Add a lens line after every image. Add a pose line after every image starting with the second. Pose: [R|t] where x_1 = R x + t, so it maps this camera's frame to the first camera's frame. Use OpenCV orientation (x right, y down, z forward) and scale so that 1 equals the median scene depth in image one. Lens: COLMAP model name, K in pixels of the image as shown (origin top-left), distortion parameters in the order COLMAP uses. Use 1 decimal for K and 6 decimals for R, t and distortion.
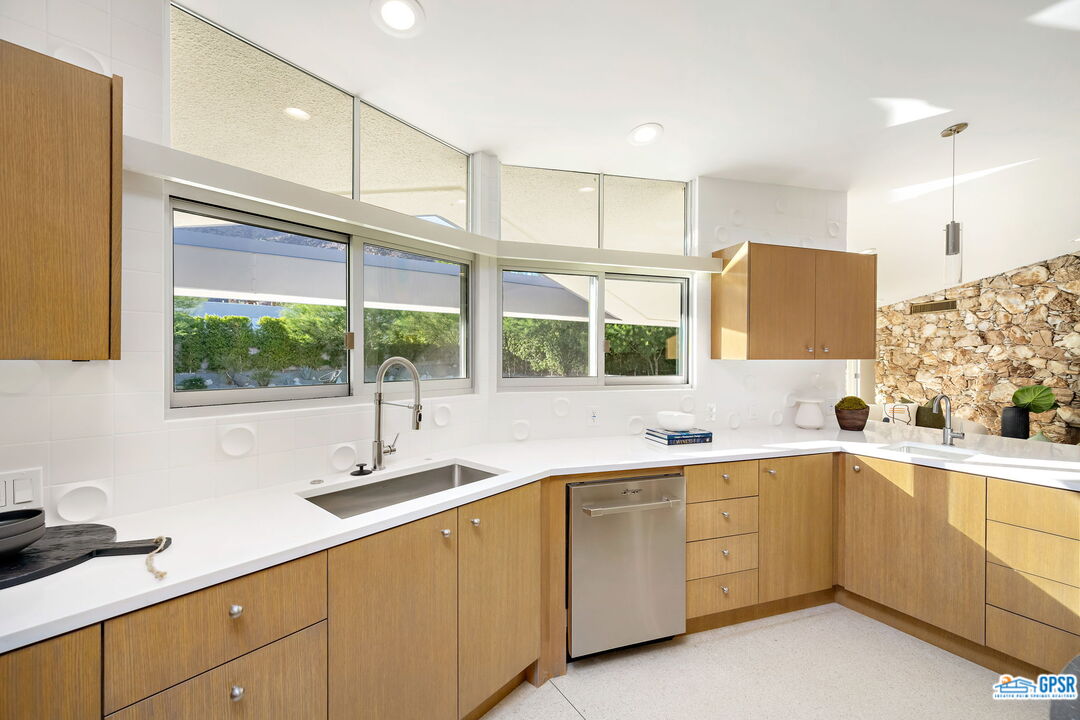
lens RADIAL K [[626.7, 0, 540.0], [0, 626.7, 360.0], [0, 0, 1]] dist [-0.003001, 0.000575]
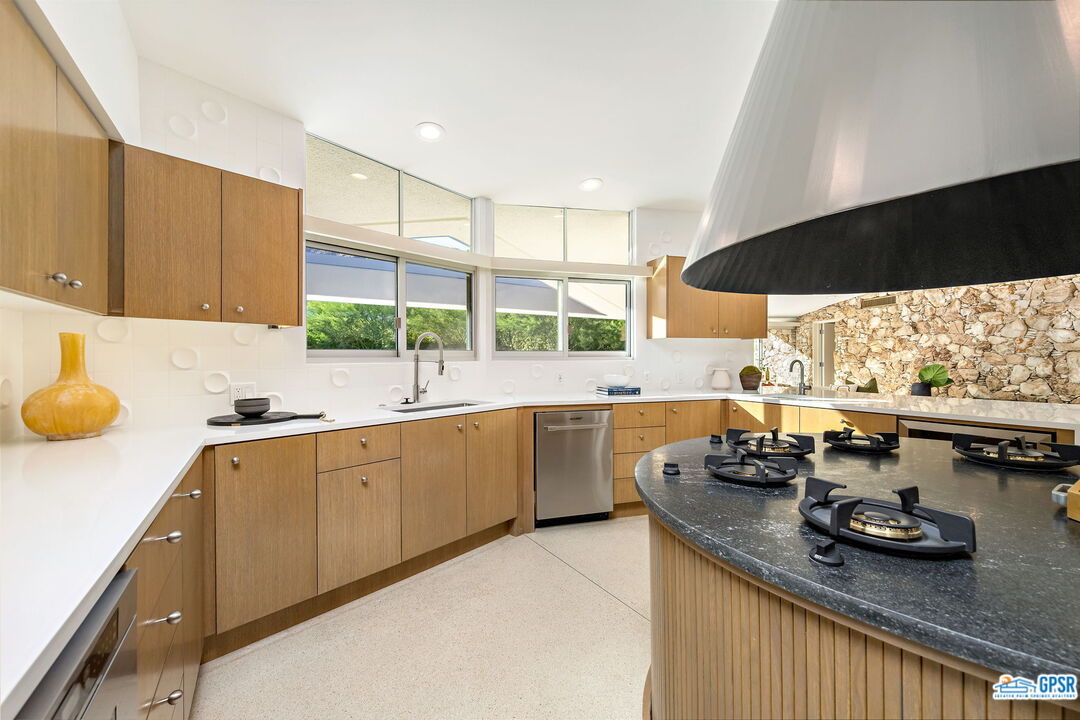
lens RADIAL K [[669.6, 0, 540.0], [0, 669.6, 360.0], [0, 0, 1]] dist [-0.001286, -0.000466]
pose [[0.999836, -0.005829, -0.017166, 0.060539], [0.005725, 0.999965, -0.006099, 0.052685], [0.017201, 0.006000, 0.999834, -0.484910]]
